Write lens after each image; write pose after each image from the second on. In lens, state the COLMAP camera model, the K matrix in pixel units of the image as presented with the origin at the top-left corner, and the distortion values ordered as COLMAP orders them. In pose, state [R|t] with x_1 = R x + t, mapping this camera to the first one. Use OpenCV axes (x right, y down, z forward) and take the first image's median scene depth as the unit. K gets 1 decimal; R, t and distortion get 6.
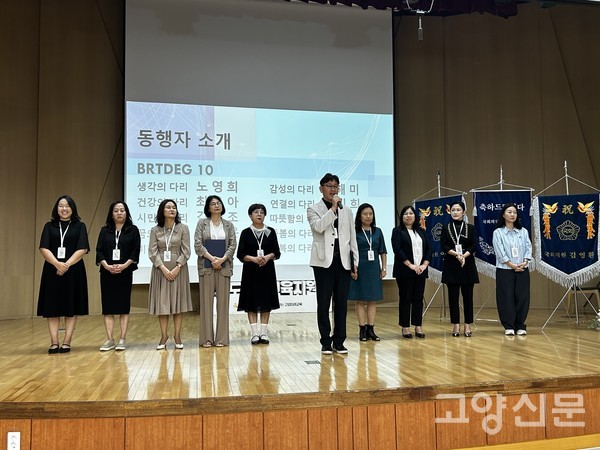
lens RADIAL K [[544.7, 0, 298.1], [0, 544.7, 227.5], [0, 0, 1]] dist [0.018760, 0.000000]
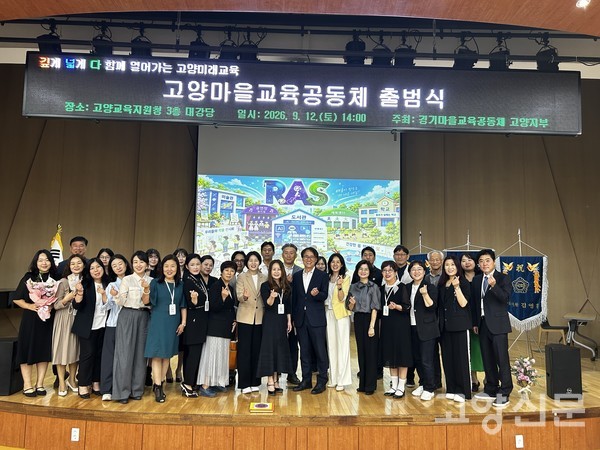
lens RADIAL K [[451.1, 0, 299.6], [0, 451.1, 224.4], [0, 0, 1]] dist [0.030130, -0.040244]
pose [[0.988433, 0.006986, -0.151498, 0.184551], [-0.014131, 0.998835, -0.046139, -0.094433], [0.150999, 0.047746, 0.987380, -0.123715]]
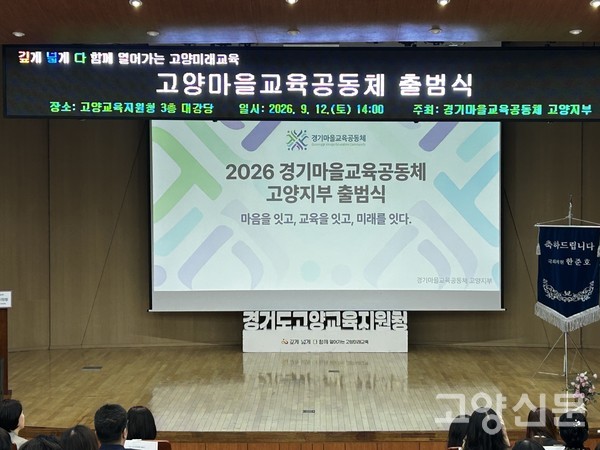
lens RADIAL K [[1352.5, 0, 299.3], [0, 1352.5, 220.7], [0, 0, 1]] dist [0.043830, 0.000000]
pose [[0.979981, 0.010239, -0.198825, 0.478873], [0.008847, 0.995450, 0.094872, -0.355482], [0.198892, -0.094732, 0.975432, -1.467900]]
